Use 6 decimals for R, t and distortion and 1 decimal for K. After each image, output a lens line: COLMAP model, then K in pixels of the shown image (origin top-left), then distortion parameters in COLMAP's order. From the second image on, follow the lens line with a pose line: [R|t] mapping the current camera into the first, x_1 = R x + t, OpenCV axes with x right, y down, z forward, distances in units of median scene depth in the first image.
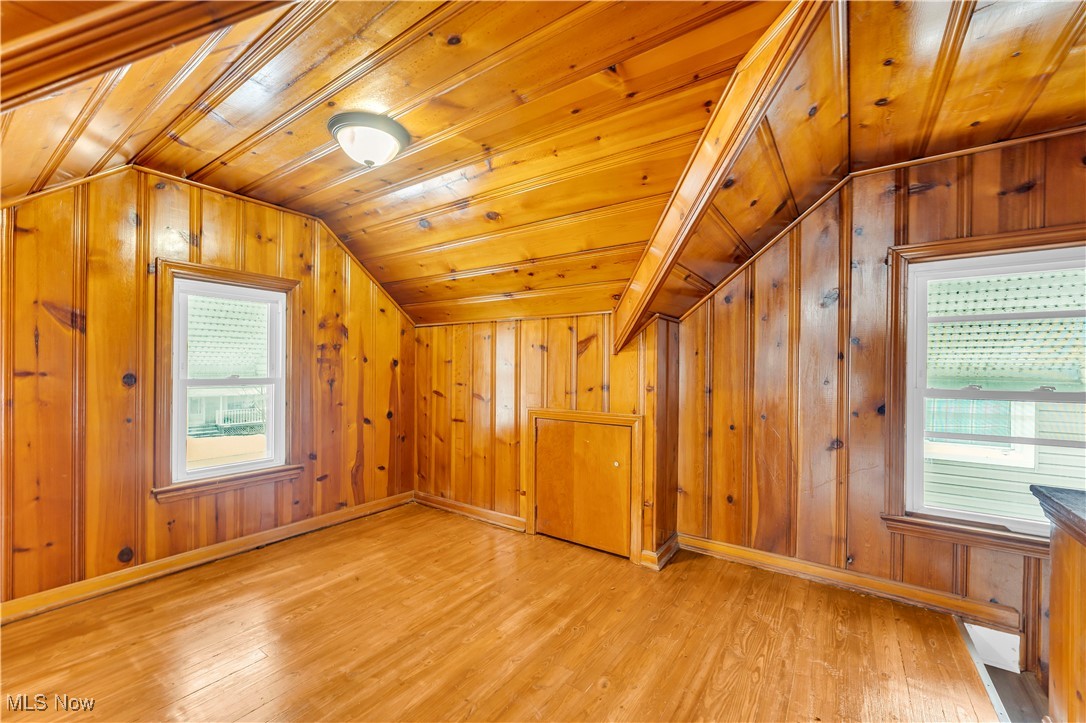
lens RADIAL K [[441.0, 0, 540.3], [0, 441.0, 364.5], [0, 0, 1]] dist [-0.001668, -0.001052]
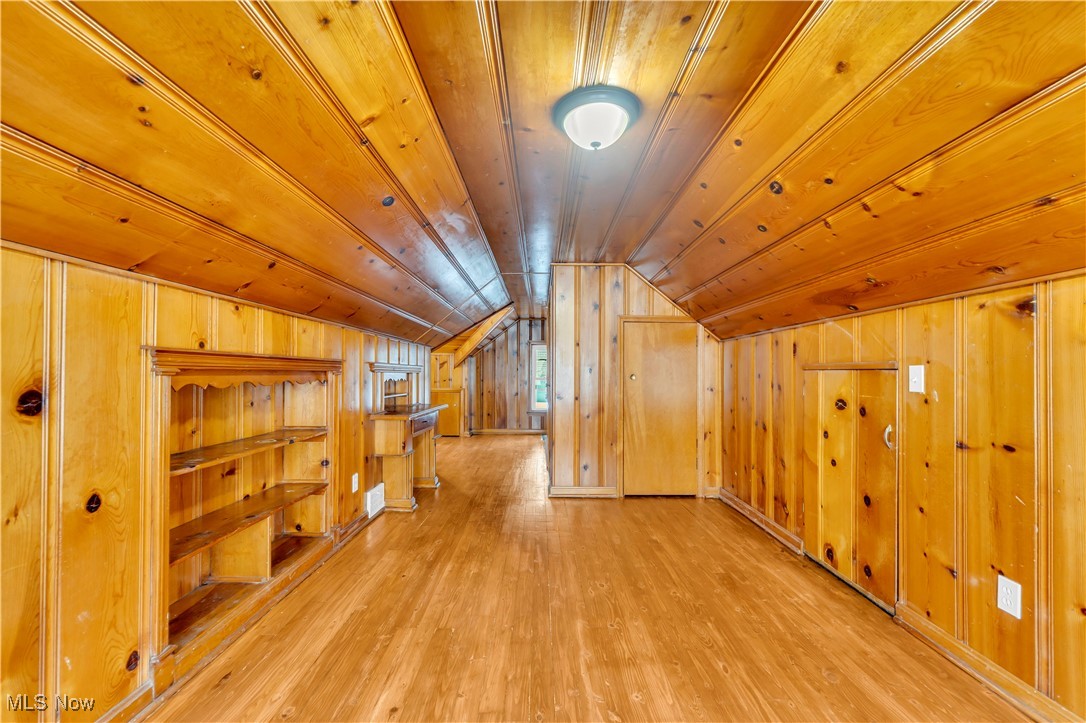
lens RADIAL K [[441.0, 0, 539.4], [0, 441.0, 368.8], [0, 0, 1]] dist [-0.001668, -0.001052]
pose [[0.815785, -0.001280, 0.578354, -1.112330], [0.007261, 0.999941, -0.008029, 0.008508], [-0.578310, 0.010749, 0.815746, -1.809750]]
